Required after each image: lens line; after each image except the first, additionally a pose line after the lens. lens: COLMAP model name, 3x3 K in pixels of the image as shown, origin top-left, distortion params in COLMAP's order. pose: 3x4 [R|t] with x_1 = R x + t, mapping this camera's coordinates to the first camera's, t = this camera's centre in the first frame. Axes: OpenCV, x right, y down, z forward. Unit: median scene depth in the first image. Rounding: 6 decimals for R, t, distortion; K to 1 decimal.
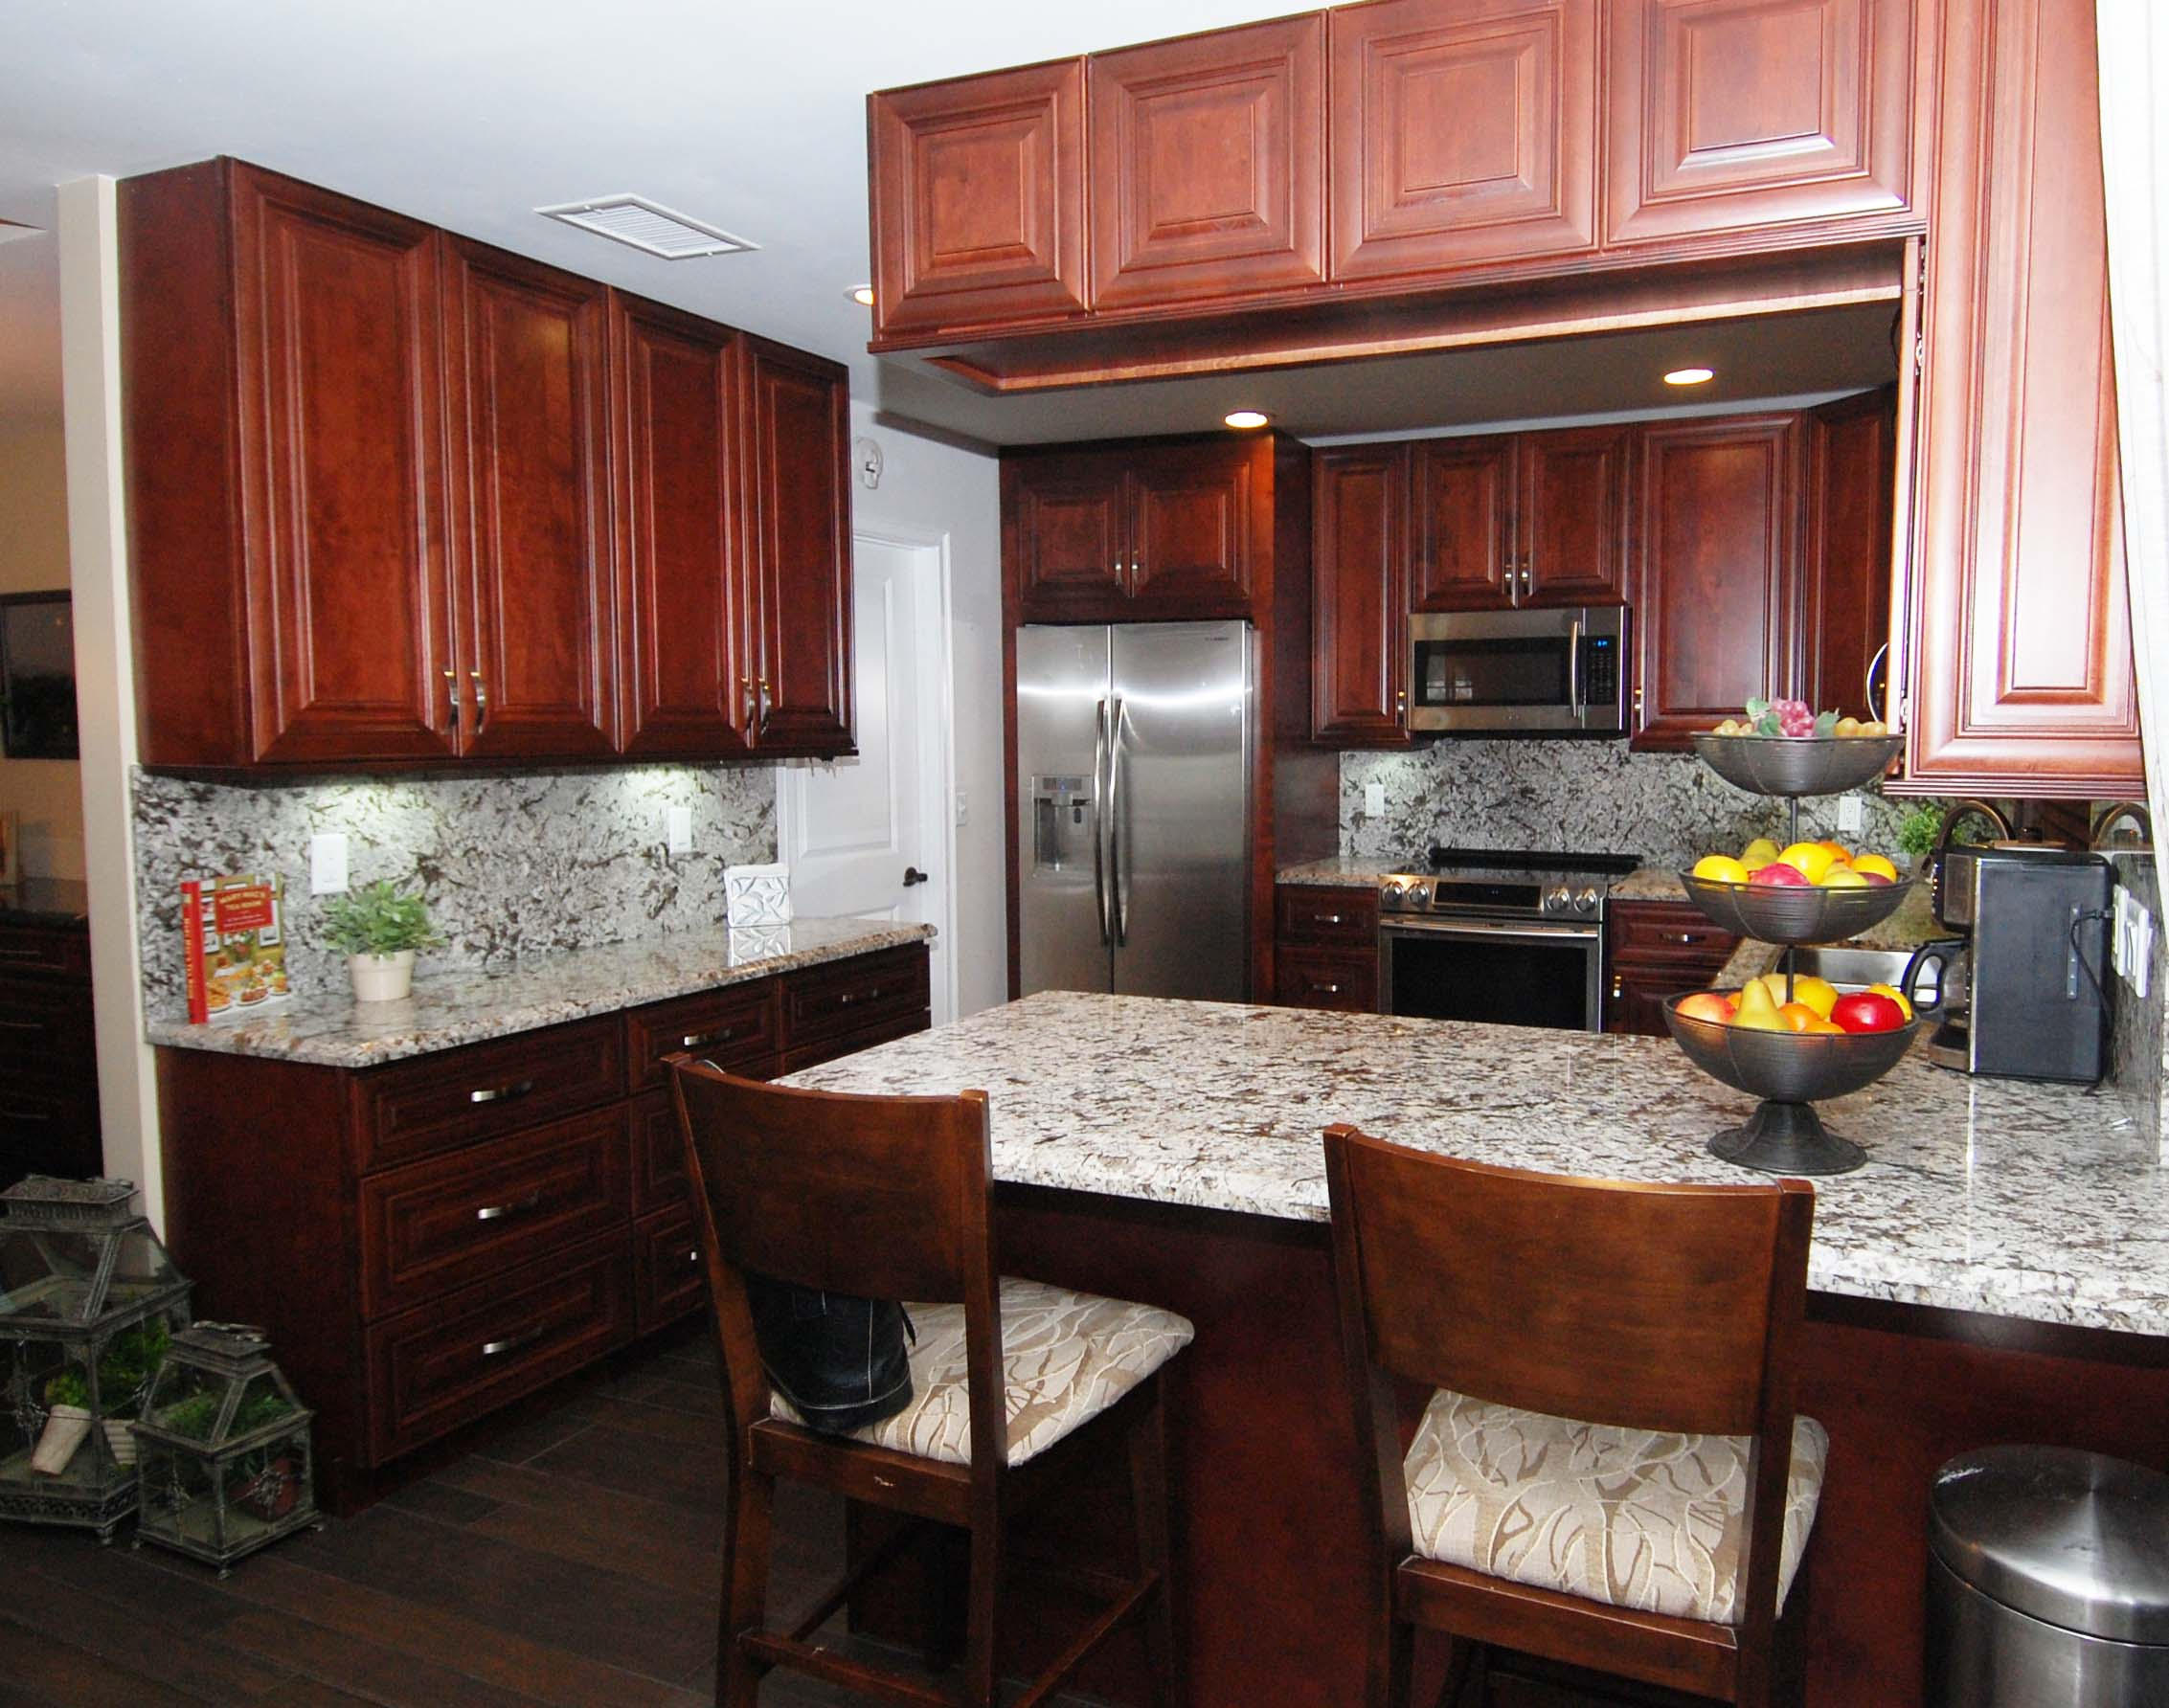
lens RADIAL K [[1582.5, 0, 1089.3], [0, 1582.5, 853.8], [0, 0, 1]] dist [0.026274, 0.000761]
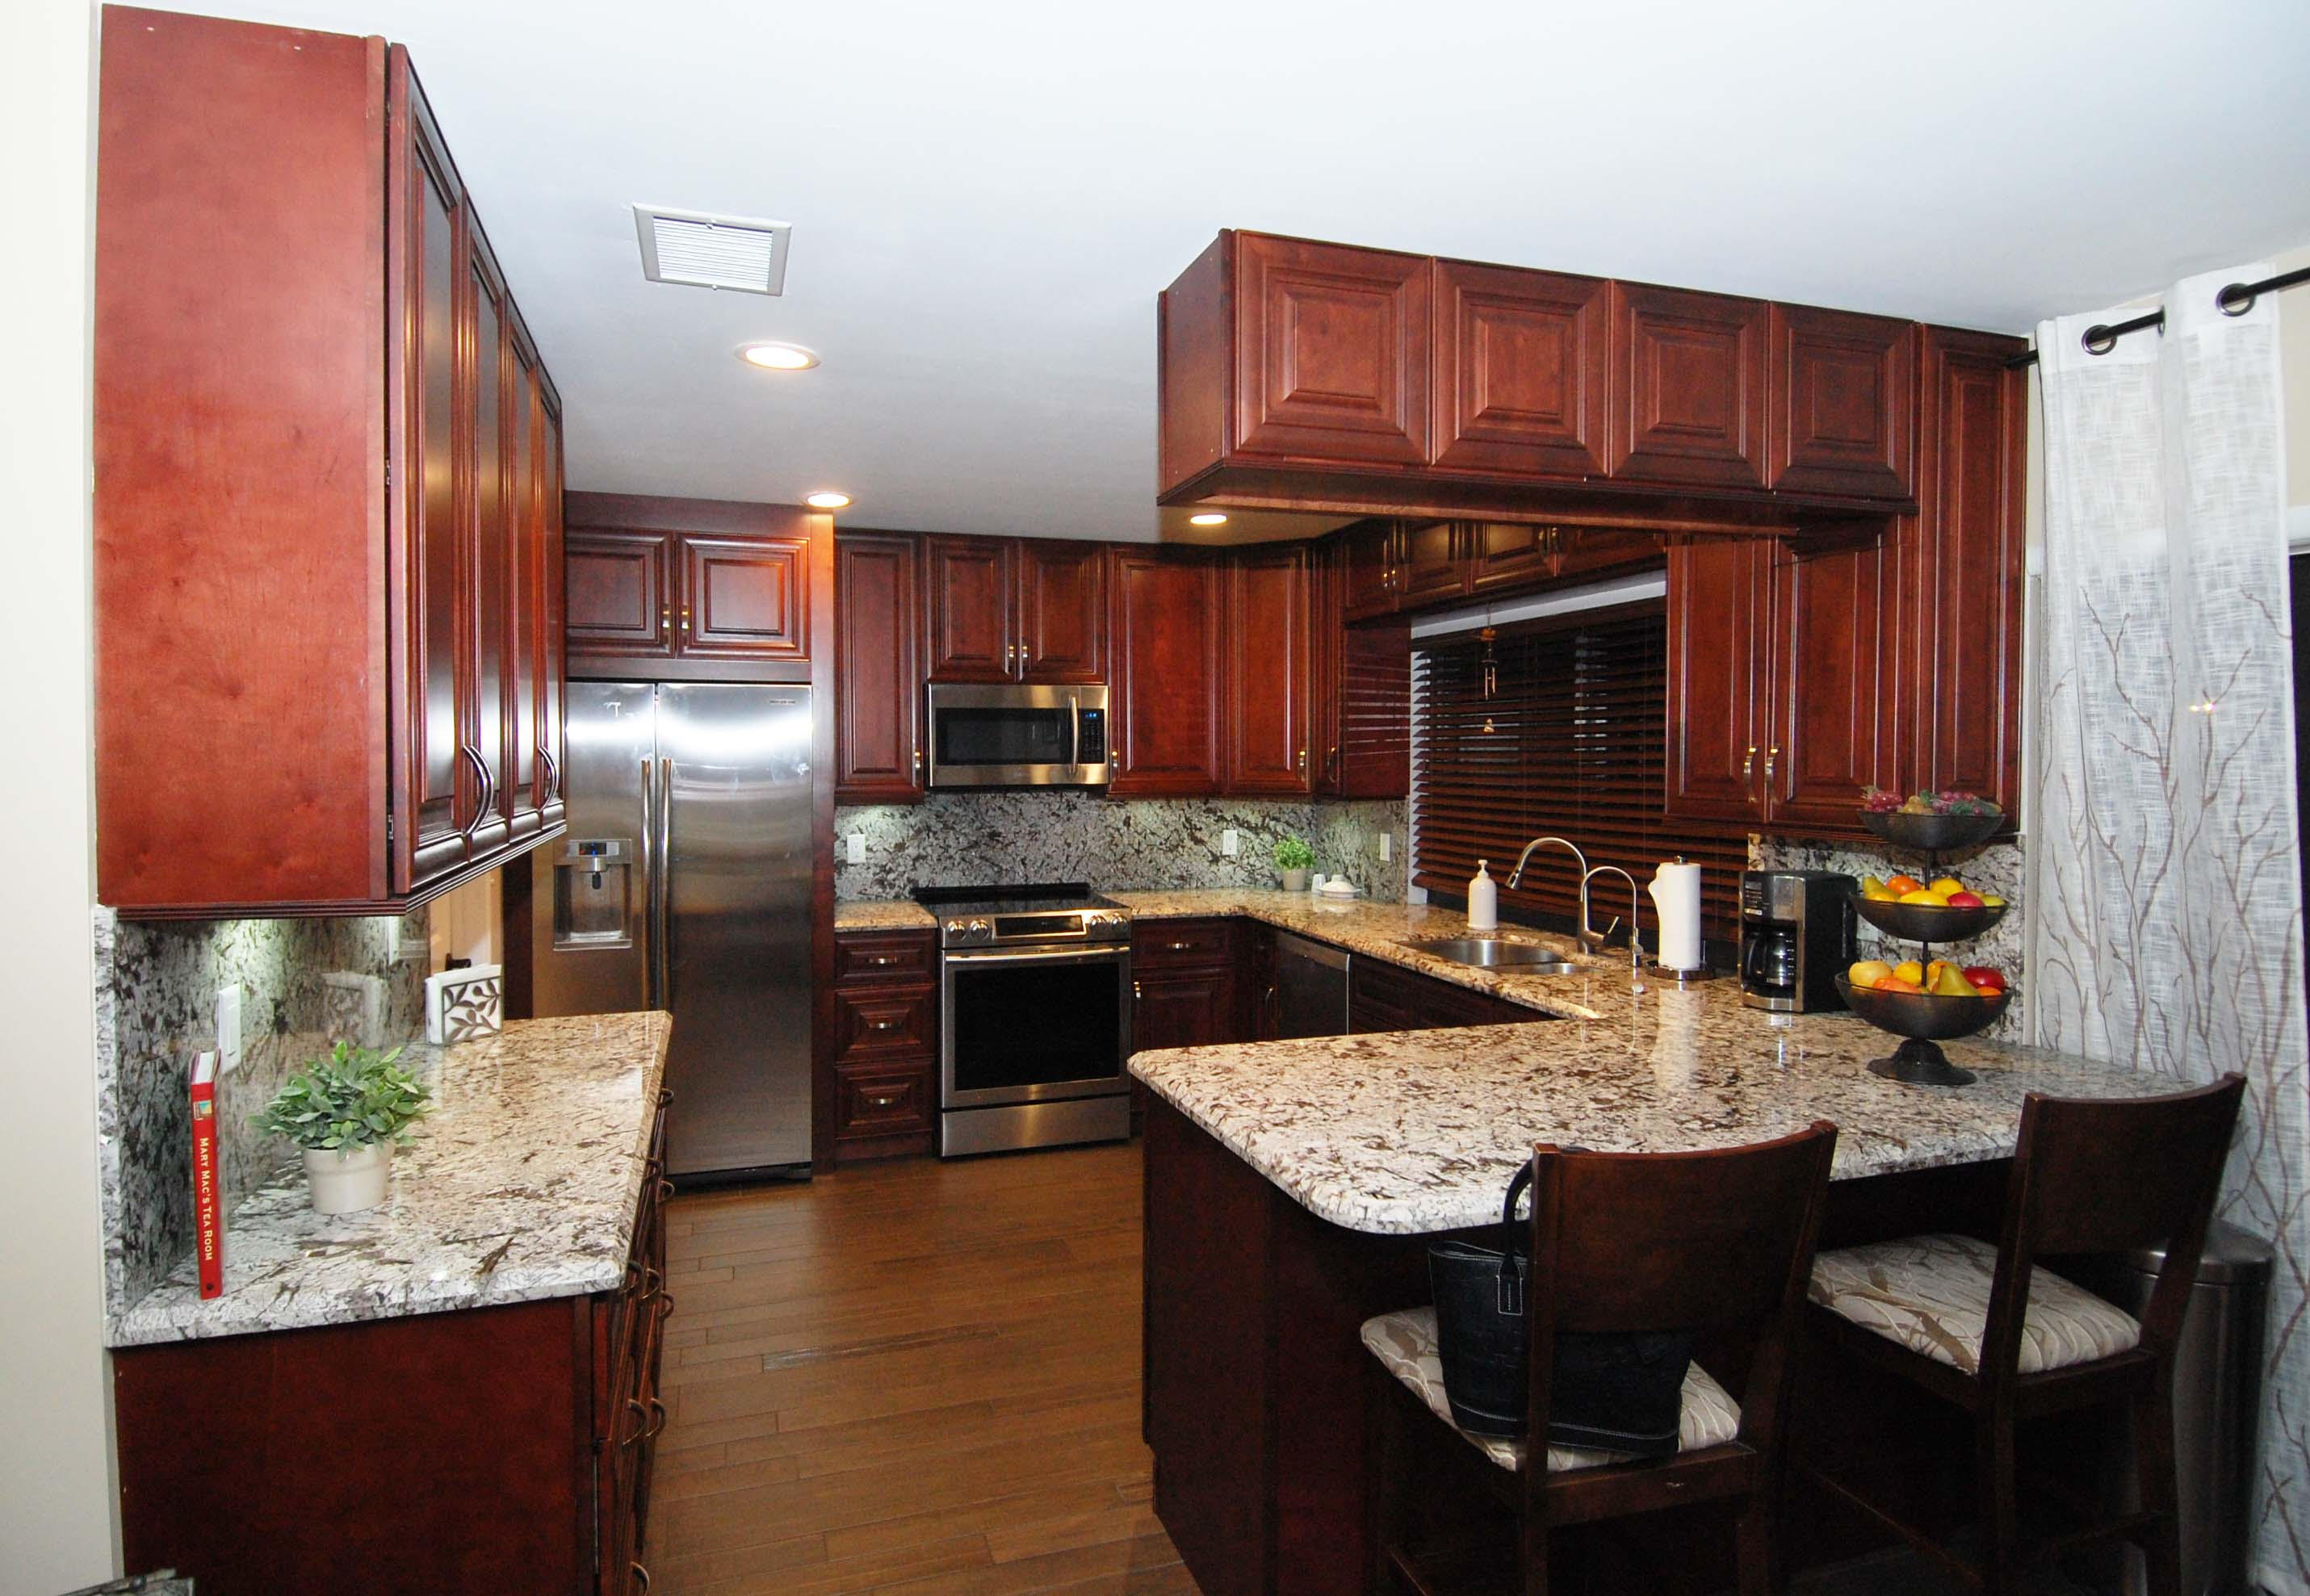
lens RADIAL K [[1391.3, 0, 1161.8], [0, 1391.3, 783.2], [0, 0, 1]] dist [0.010076, 0.000966]
pose [[0.720740, -0.019040, 0.692944, -0.357558], [0.063291, 0.997255, -0.038428, -0.030427], [-0.690310, 0.071553, 0.719967, 0.162671]]
